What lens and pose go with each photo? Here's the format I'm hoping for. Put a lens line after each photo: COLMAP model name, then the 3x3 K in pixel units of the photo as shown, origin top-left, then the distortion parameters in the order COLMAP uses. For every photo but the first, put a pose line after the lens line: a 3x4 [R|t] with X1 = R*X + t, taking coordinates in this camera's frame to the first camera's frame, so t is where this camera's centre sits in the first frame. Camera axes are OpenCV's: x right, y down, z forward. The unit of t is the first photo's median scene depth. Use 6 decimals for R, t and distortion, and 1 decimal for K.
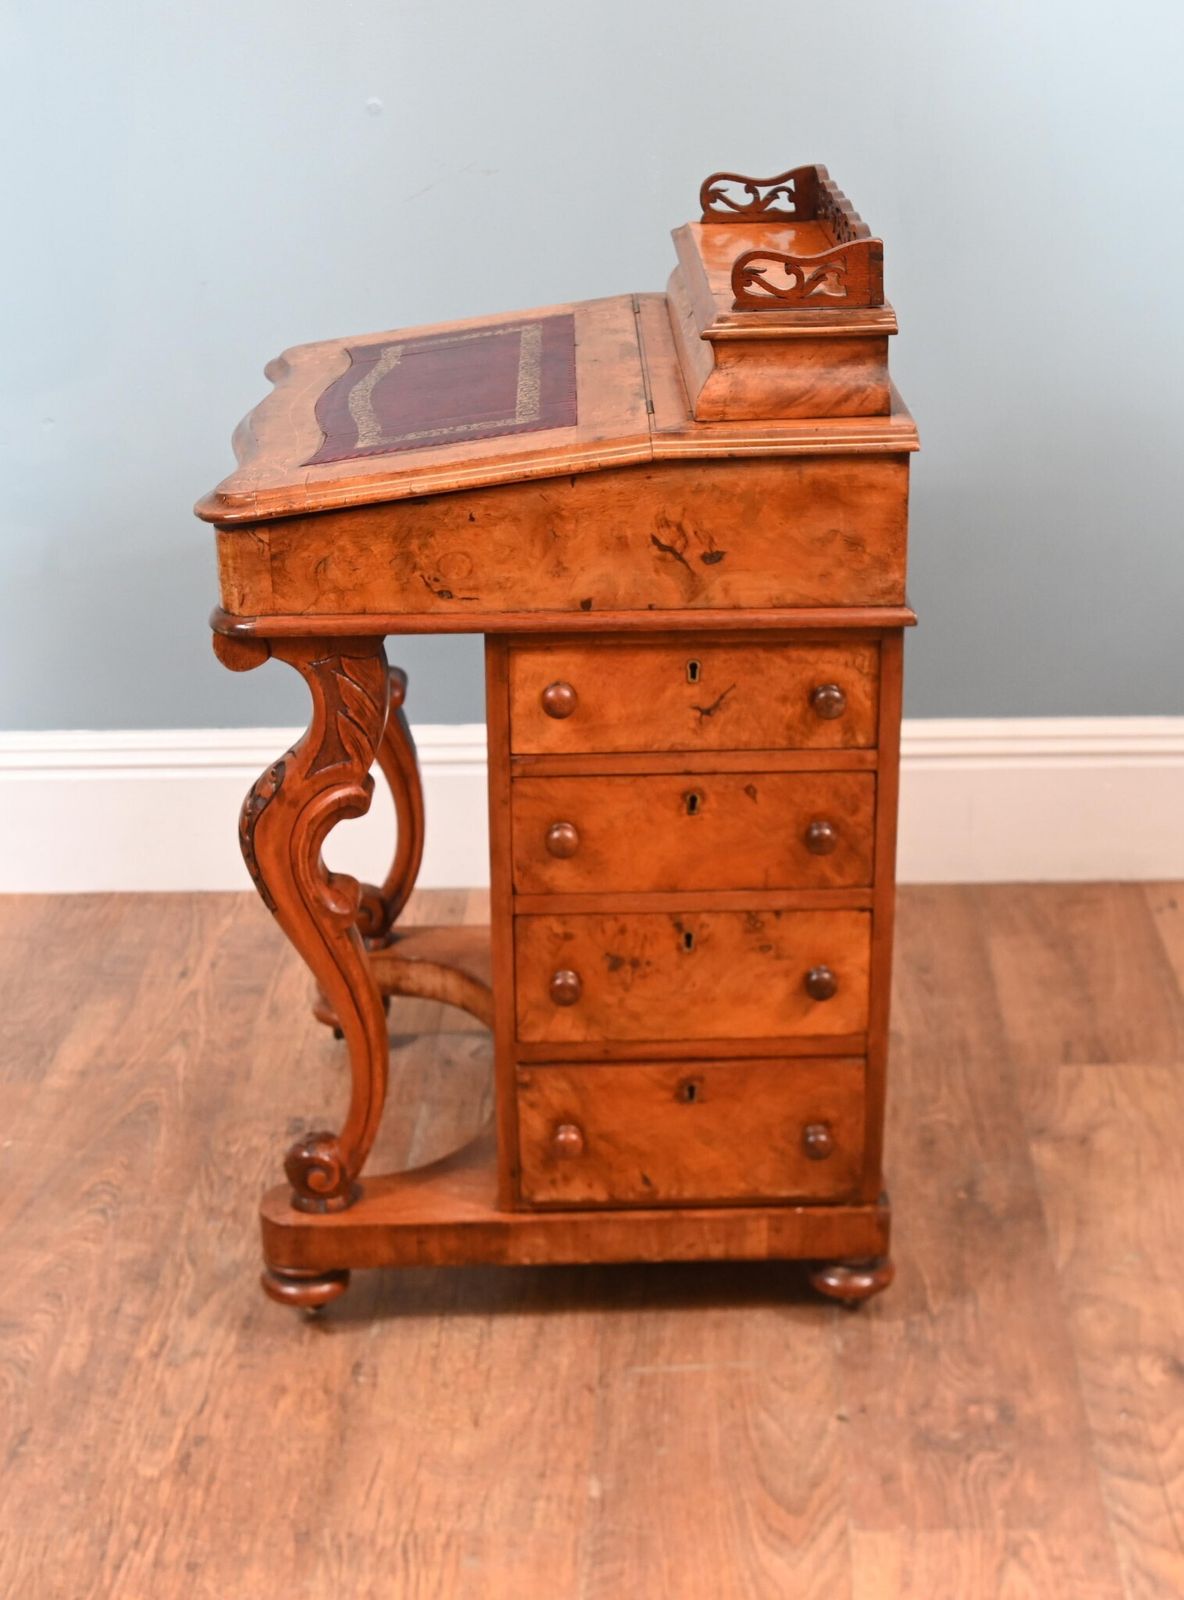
lens RADIAL K [[2431.8, 0, 698.7], [0, 2431.8, 745.2], [0, 0, 1]] dist [-0.096555, 0.000000]
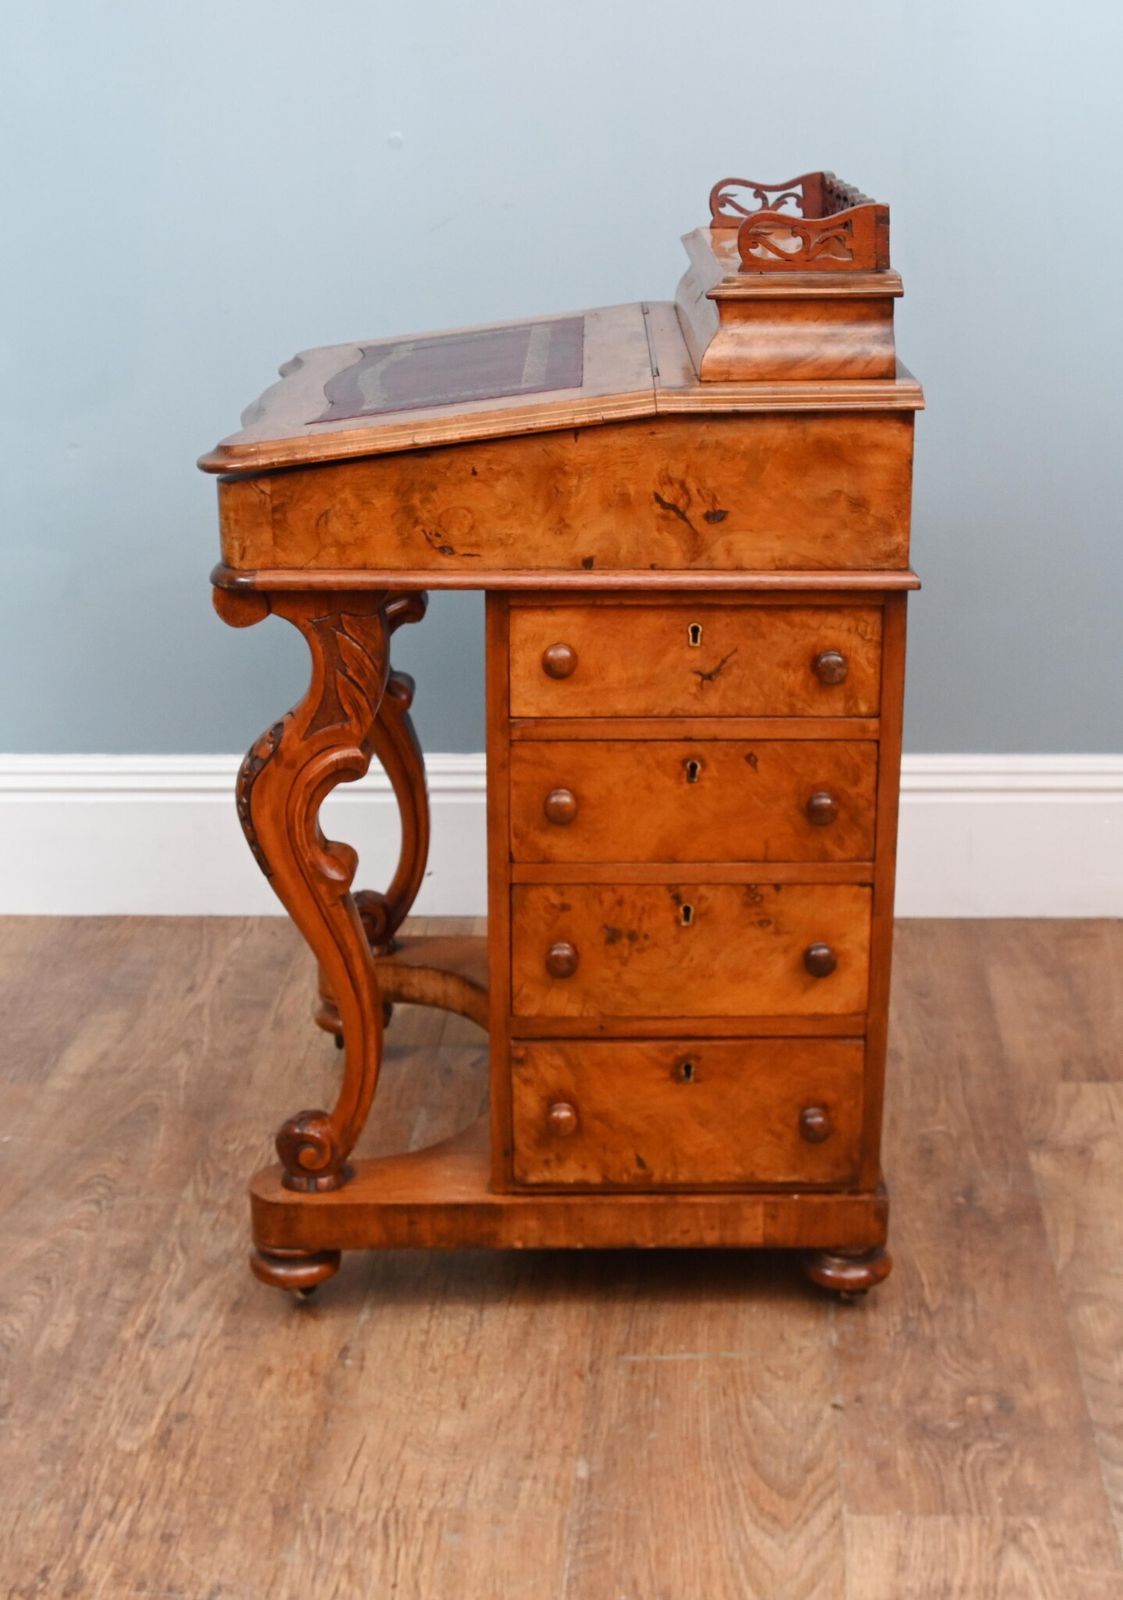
lens RADIAL K [[2280.9, 0, 678.8], [0, 2280.9, 771.9], [0, 0, 1]] dist [-0.097862, 0.000000]
pose [[0.999811, 0.013144, -0.014350, 0.005127], [-0.013902, 0.998441, -0.054067, 0.072859], [0.013617, 0.054256, 0.998434, 0.069710]]
